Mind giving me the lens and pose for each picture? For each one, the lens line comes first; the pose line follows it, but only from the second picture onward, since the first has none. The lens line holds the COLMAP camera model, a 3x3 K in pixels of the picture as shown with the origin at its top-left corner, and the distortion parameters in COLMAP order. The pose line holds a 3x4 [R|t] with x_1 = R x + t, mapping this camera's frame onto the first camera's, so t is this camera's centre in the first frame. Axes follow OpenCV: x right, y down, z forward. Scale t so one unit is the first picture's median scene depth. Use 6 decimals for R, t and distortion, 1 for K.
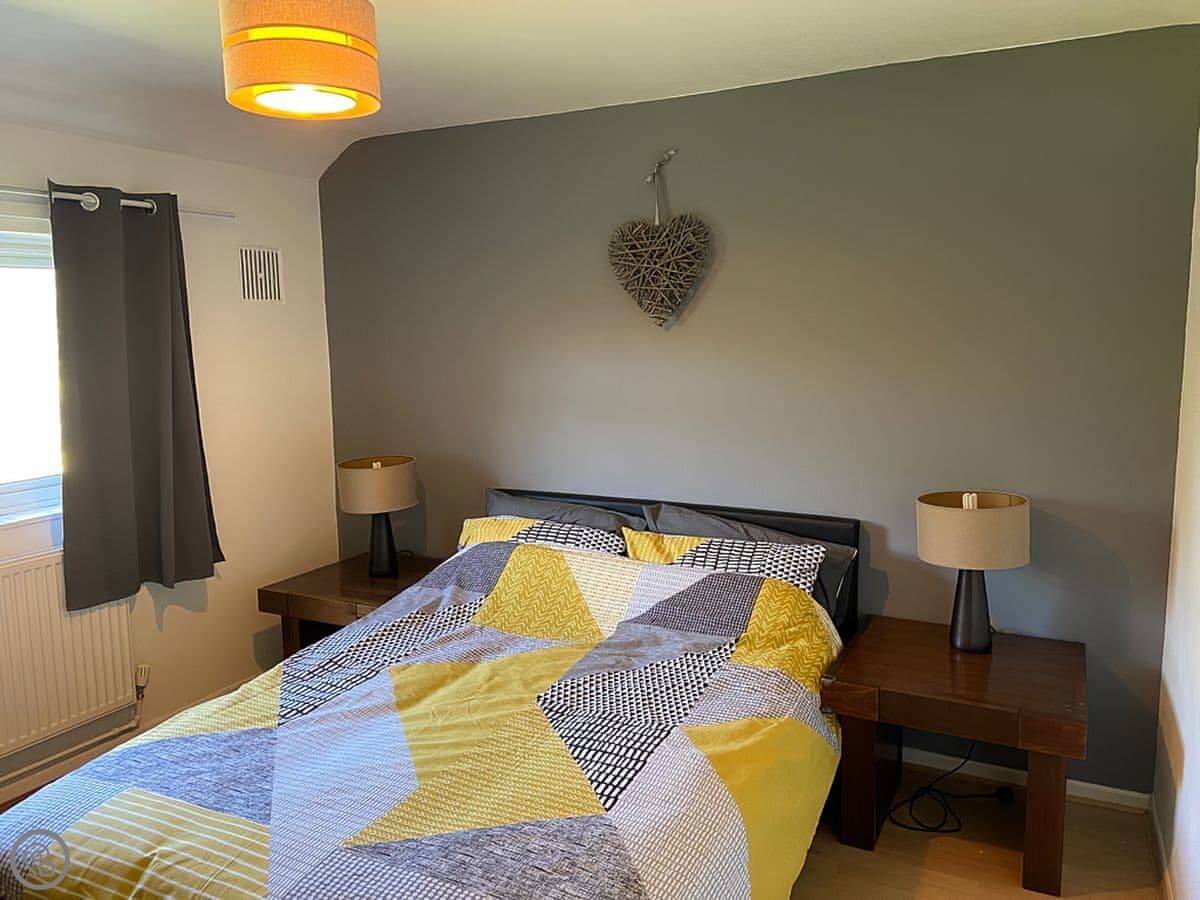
lens RADIAL K [[914.9, 0, 600.0], [0, 914.9, 450.0], [0, 0, 1]] dist [0.118138, -0.170085]
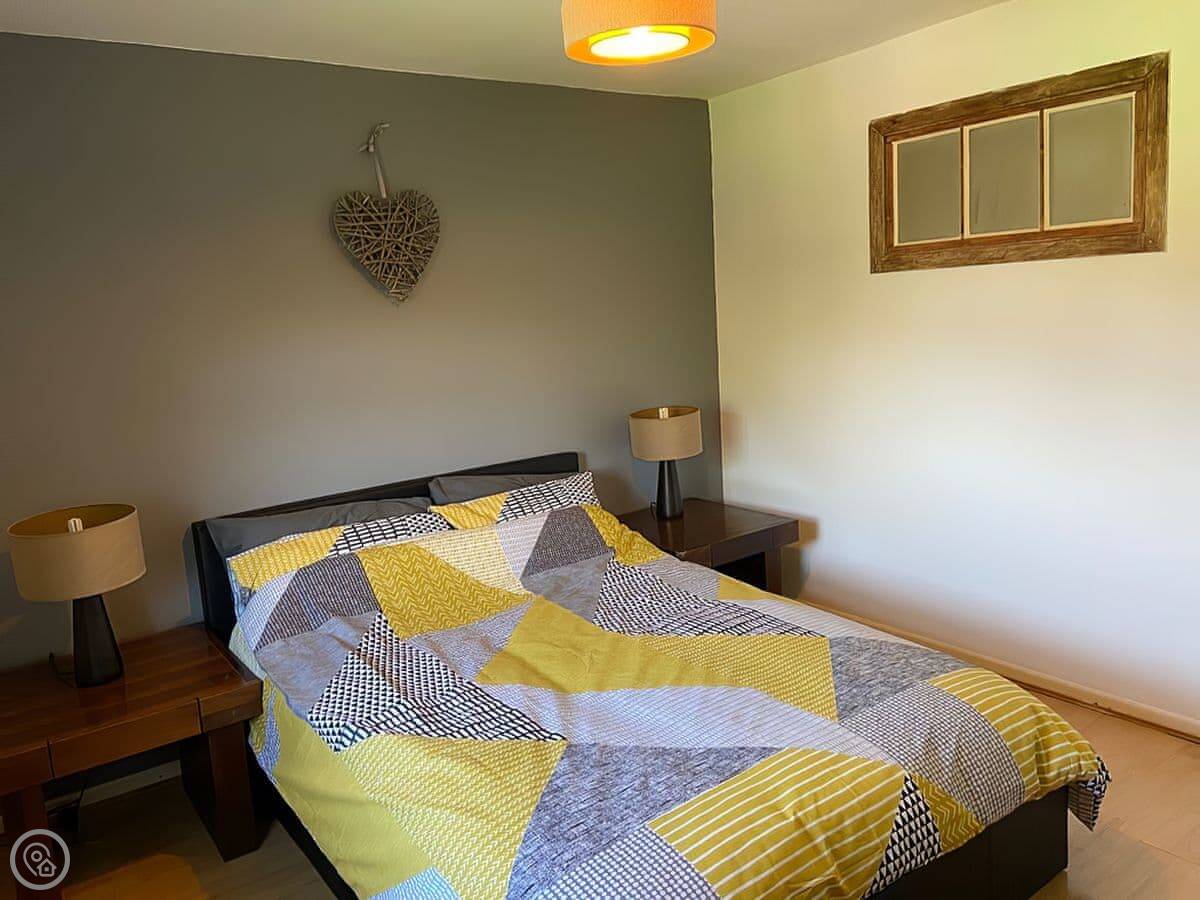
lens RADIAL K [[914.9, 0, 600.0], [0, 914.9, 450.0], [0, 0, 1]] dist [0.118138, -0.170085]
pose [[0.439597, -0.170916, 0.881784, -0.870882], [0.182085, 0.978302, 0.098849, -0.044707], [-0.879545, 0.117106, 0.461179, 0.440775]]
